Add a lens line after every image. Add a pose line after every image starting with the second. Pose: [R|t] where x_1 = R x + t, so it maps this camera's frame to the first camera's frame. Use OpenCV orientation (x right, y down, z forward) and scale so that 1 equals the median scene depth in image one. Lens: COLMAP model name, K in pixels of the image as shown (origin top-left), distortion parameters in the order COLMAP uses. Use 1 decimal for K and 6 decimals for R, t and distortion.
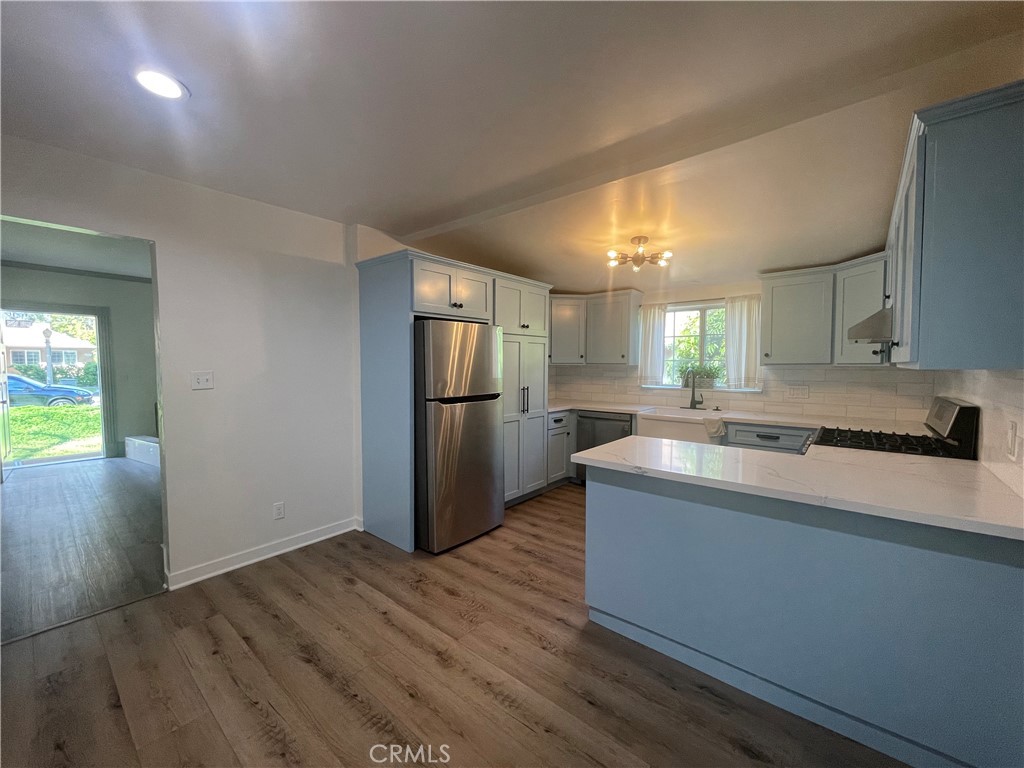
lens RADIAL K [[416.0, 0, 506.3], [0, 416.0, 385.7], [0, 0, 1]] dist [0.001872, 0.000348]
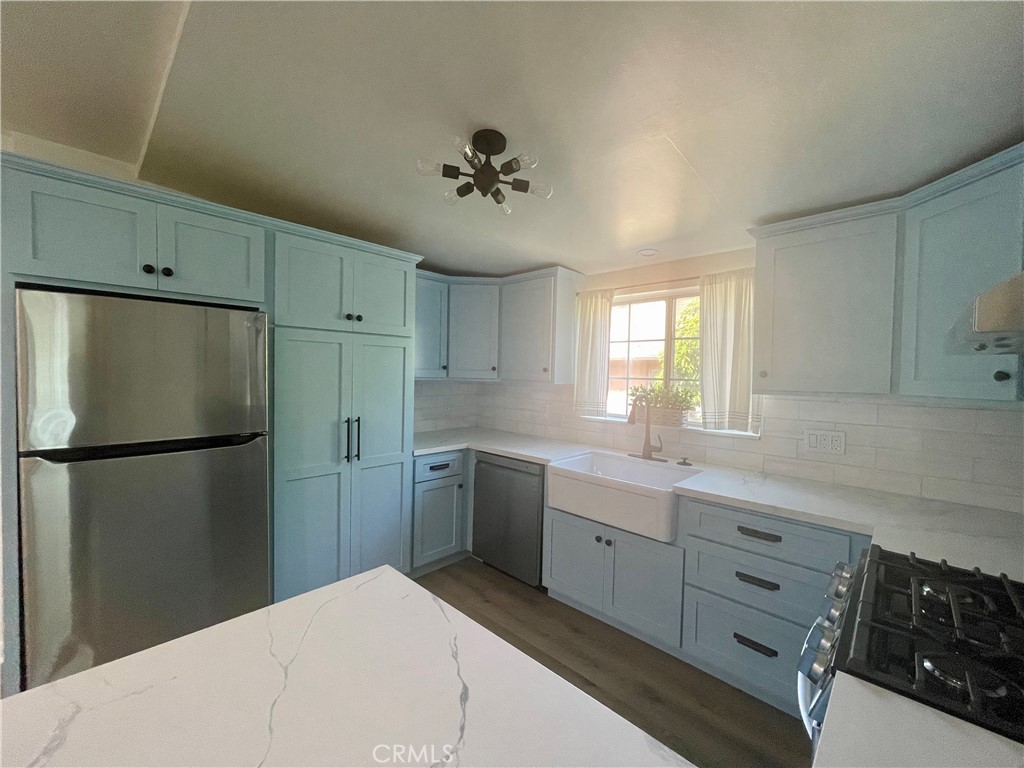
lens RADIAL K [[416.0, 0, 506.3], [0, 416.0, 385.7], [0, 0, 1]] dist [0.001872, 0.000348]
pose [[0.997443, 0.023763, -0.067402, 0.300224], [-0.025365, 0.999414, -0.023006, -0.034258], [0.066816, 0.024657, 0.997461, 0.399289]]
